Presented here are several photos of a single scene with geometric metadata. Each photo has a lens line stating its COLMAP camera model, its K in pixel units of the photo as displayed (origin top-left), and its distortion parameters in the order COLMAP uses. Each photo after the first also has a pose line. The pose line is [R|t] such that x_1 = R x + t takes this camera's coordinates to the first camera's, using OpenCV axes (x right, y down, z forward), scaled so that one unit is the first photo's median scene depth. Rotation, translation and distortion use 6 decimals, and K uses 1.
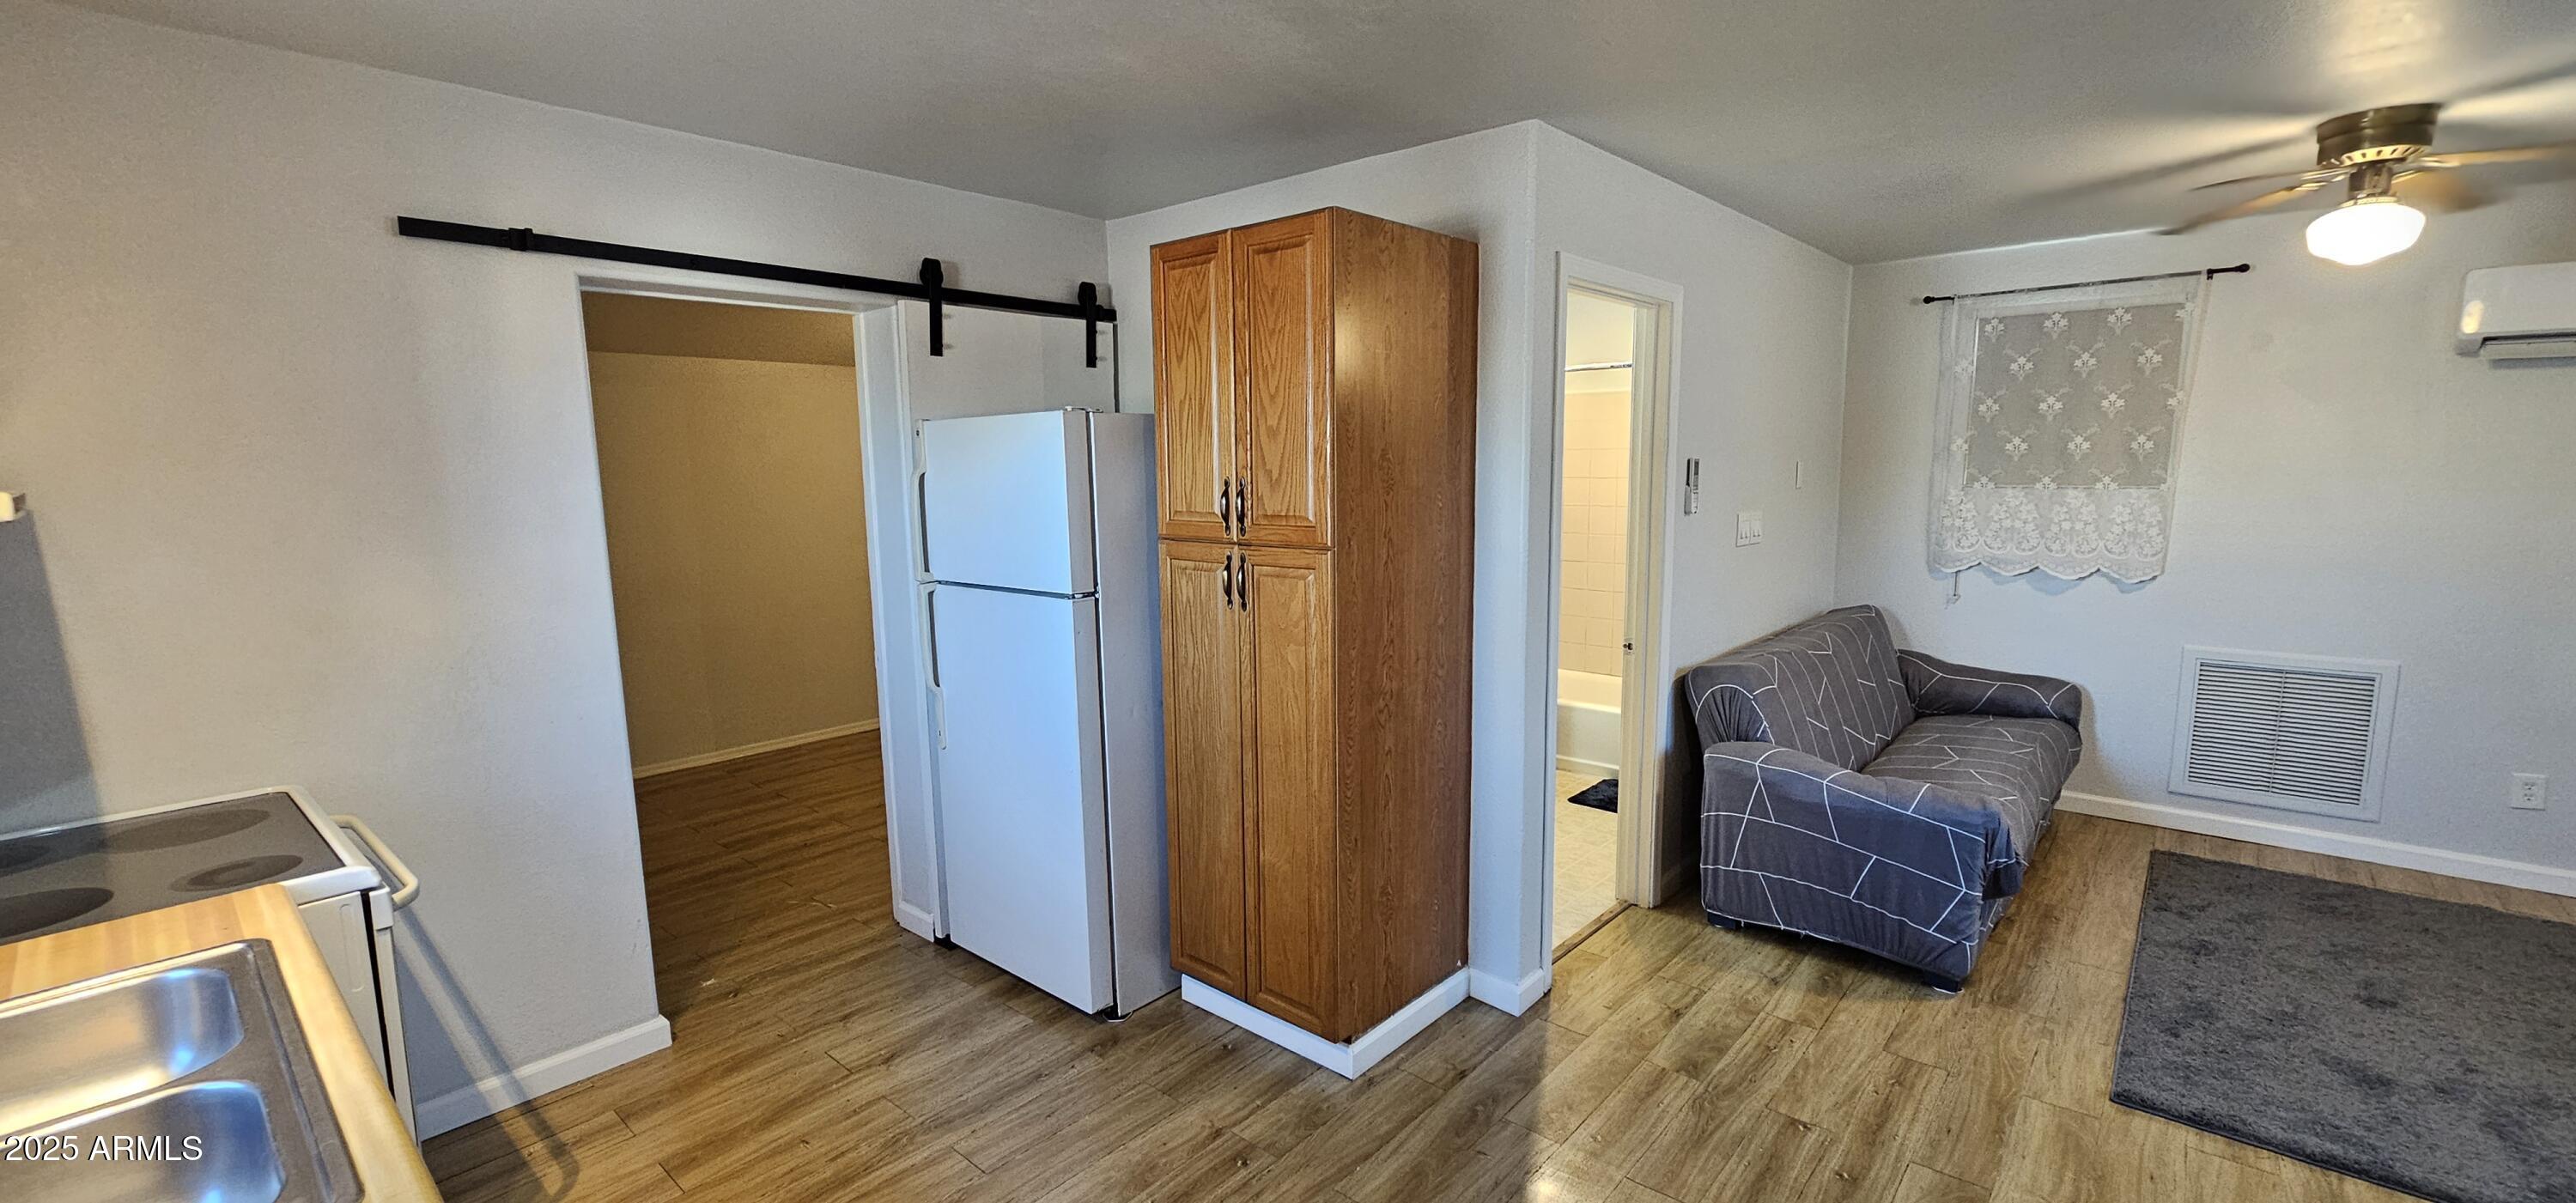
lens RADIAL K [[1055.1, 0, 1275.4], [0, 1055.1, 603.8], [0, 0, 1]] dist [0.000438, 0.000571]
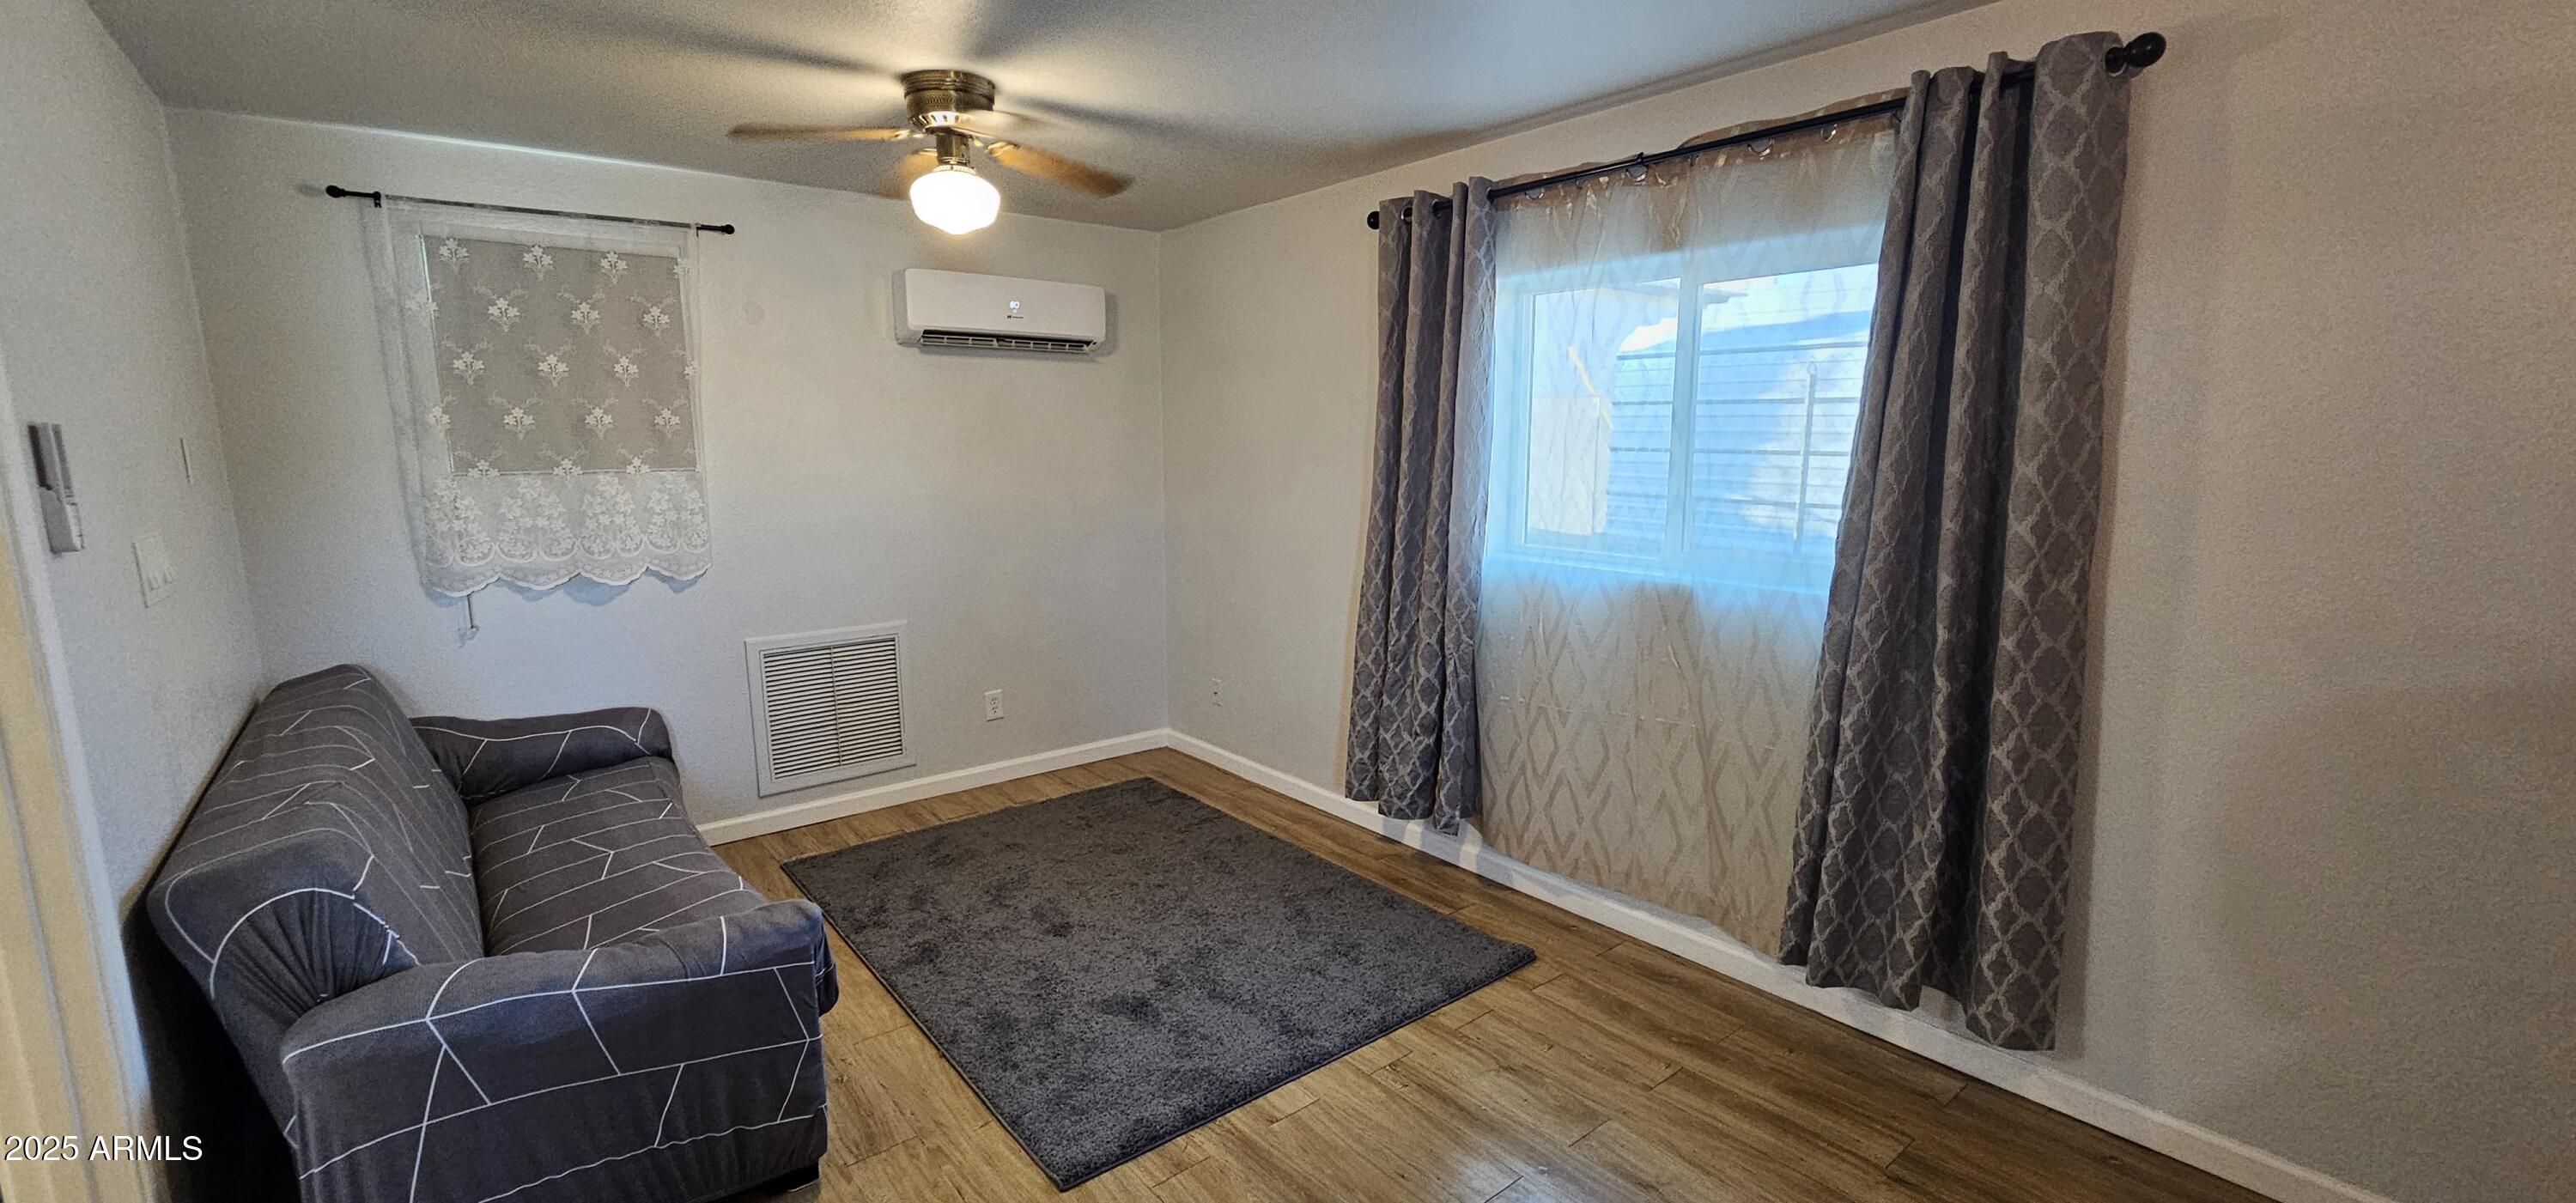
lens RADIAL K [[1055.1, 0, 1276.3], [0, 1055.1, 608.5], [0, 0, 1]] dist [0.000438, 0.000571]
pose [[0.167956, -0.149511, 0.974391, 0.042746], [0.138872, 0.982163, 0.126766, -0.039039], [-0.975964, 0.114025, 0.185723, 0.366385]]
